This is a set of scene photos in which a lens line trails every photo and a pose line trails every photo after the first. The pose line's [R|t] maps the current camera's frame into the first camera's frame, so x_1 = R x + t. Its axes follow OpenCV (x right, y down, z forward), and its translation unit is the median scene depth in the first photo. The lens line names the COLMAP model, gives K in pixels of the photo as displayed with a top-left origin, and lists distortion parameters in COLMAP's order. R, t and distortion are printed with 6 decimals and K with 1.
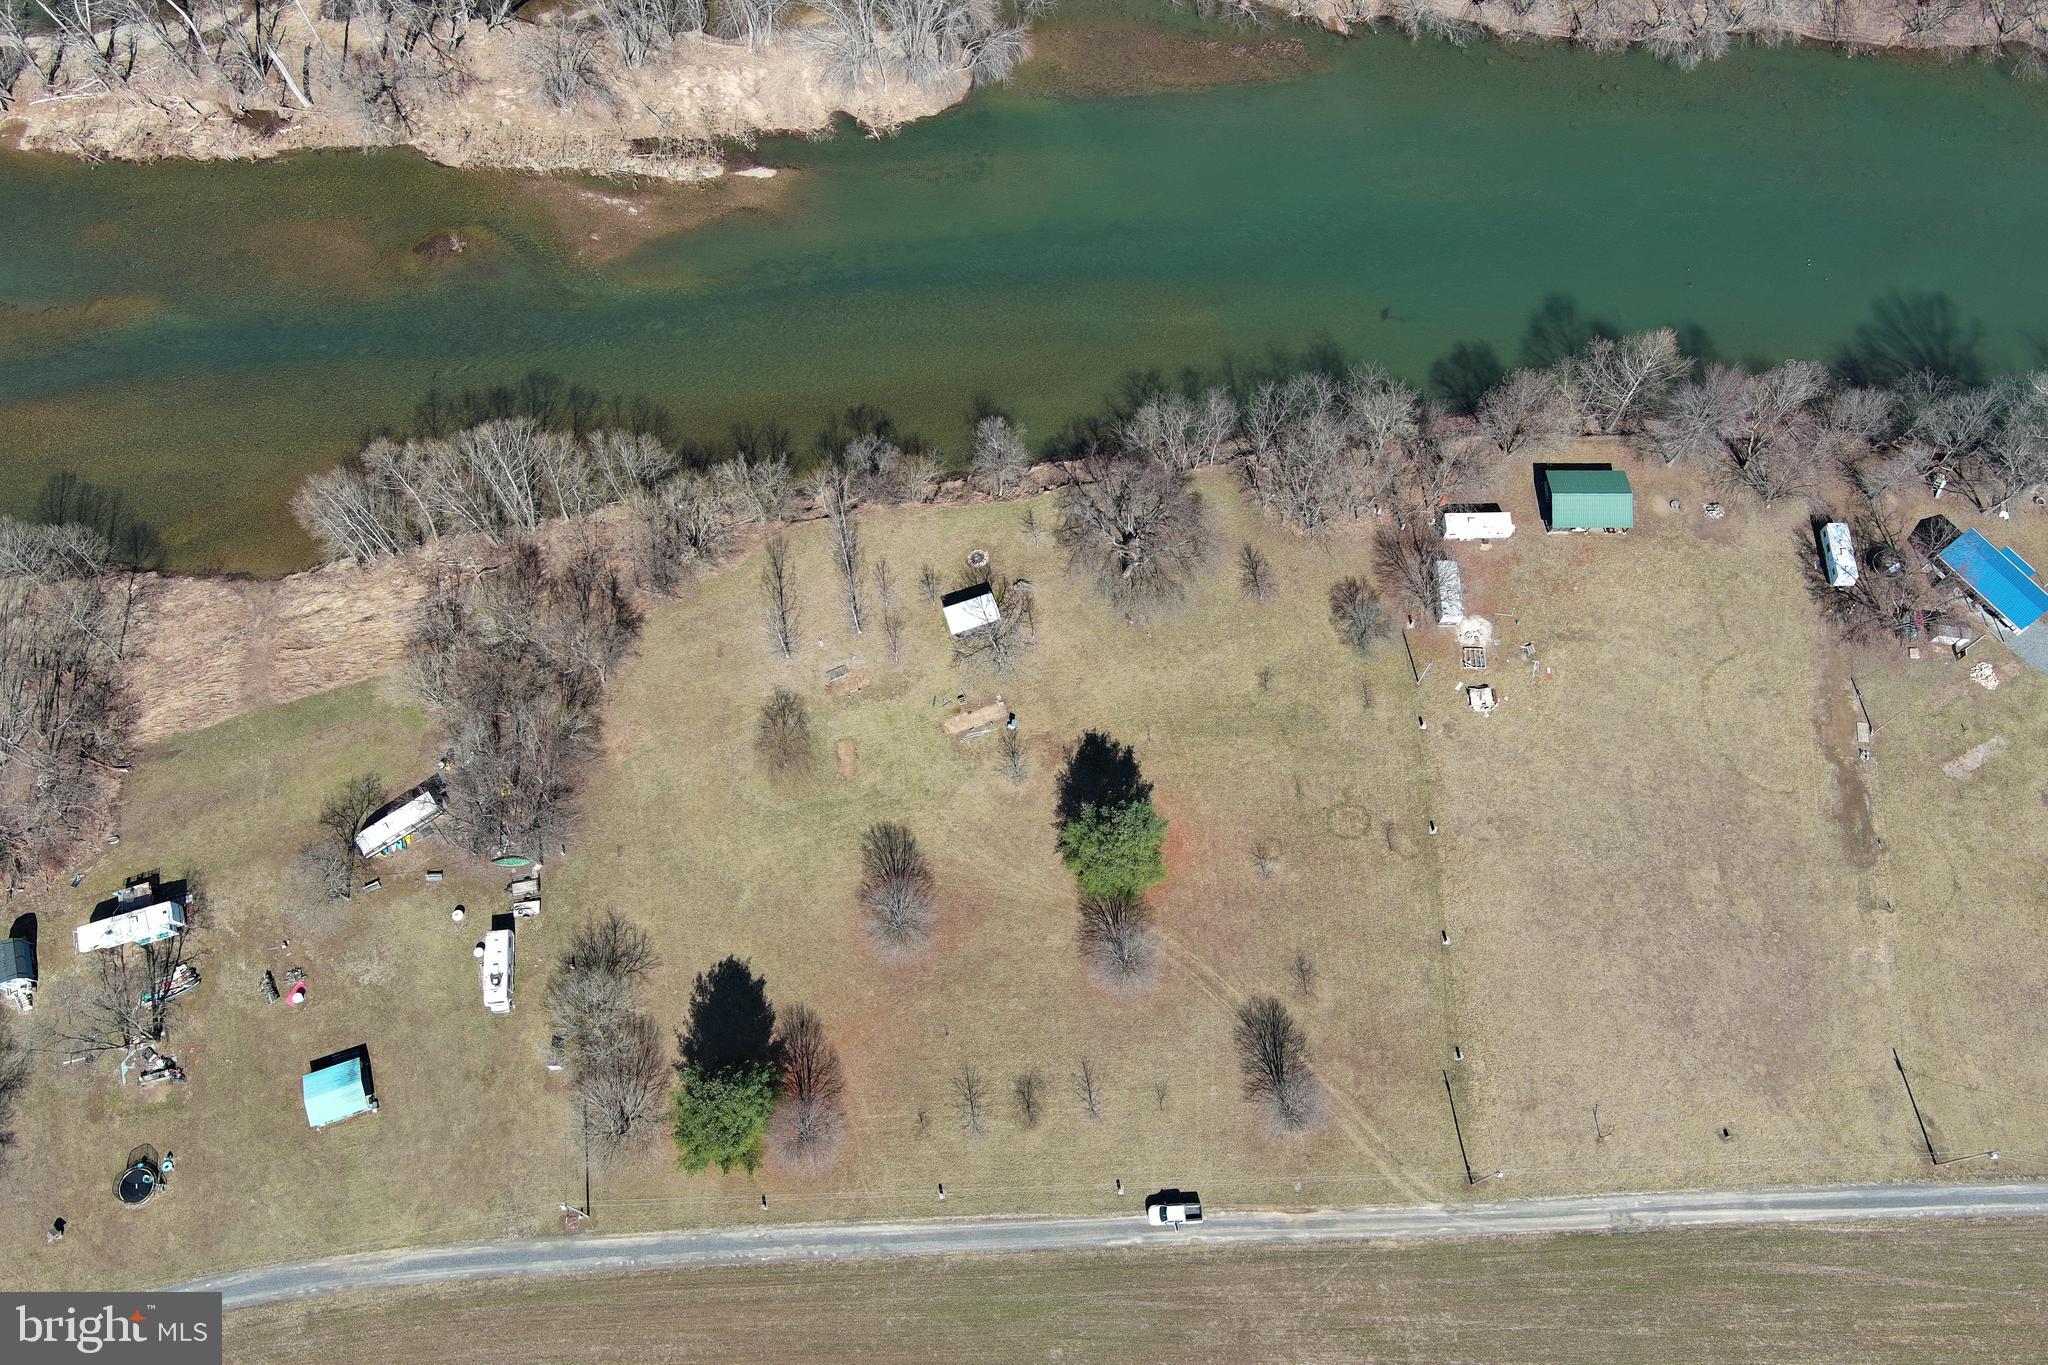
lens RADIAL K [[1582.0, 0, 1021.0], [0, 1582.0, 690.2], [0, 0, 1]] dist [0.019054, -0.009420]
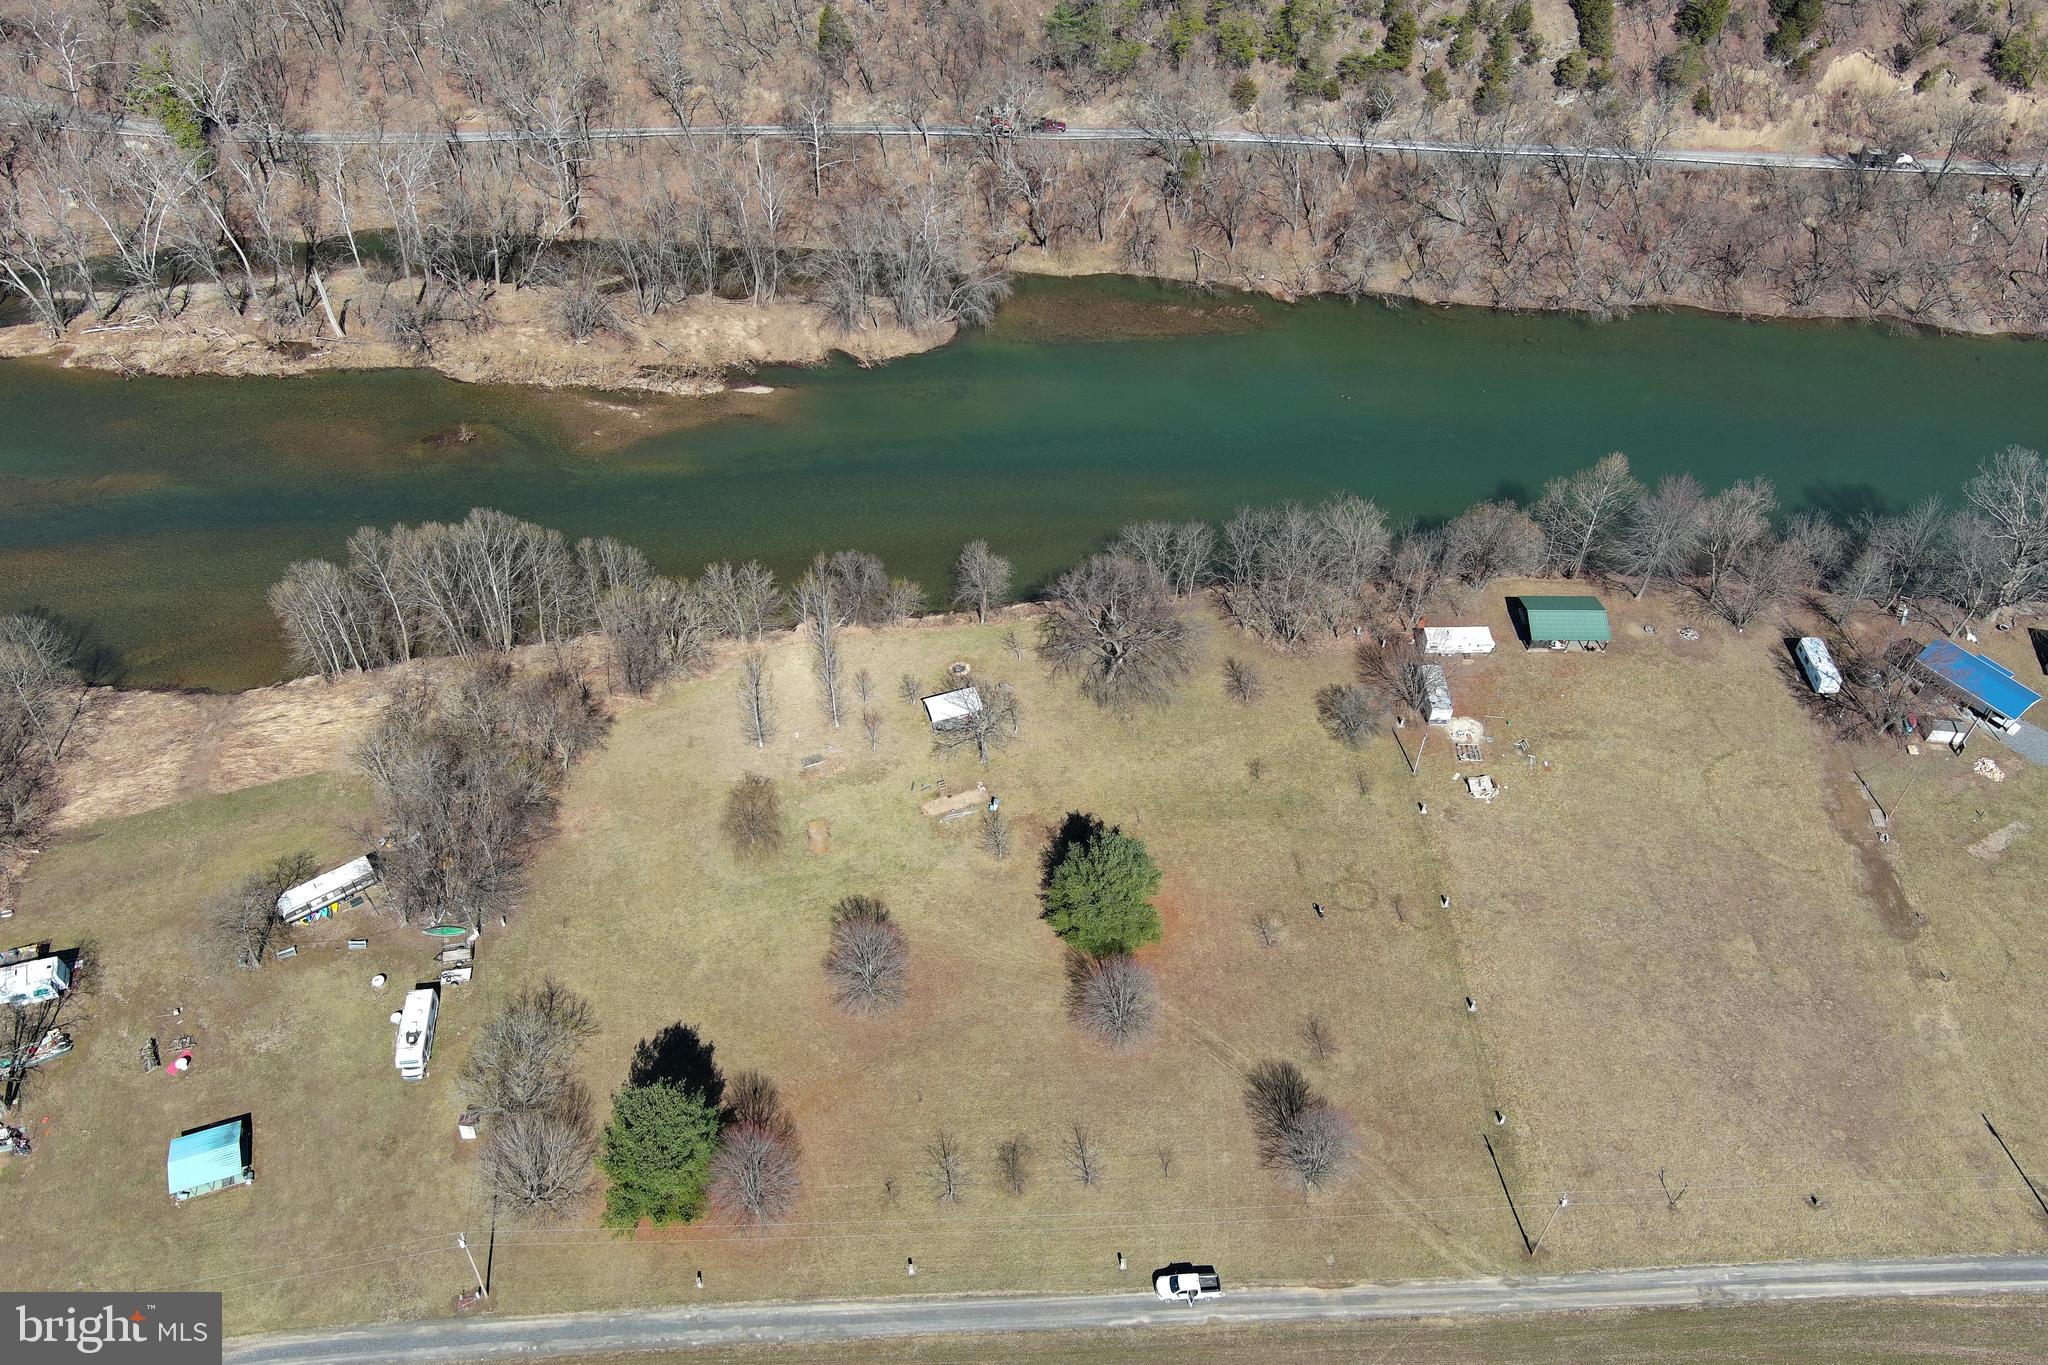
lens RADIAL K [[1582.0, 0, 1021.0], [0, 1582.0, 690.2], [0, 0, 1]] dist [0.019054, -0.009420]
pose [[0.999661, 0.008331, 0.024668, -0.014184], [0.001330, 0.929846, -0.367947, 0.322069], [-0.026003, 0.367855, 0.929519, 0.093301]]
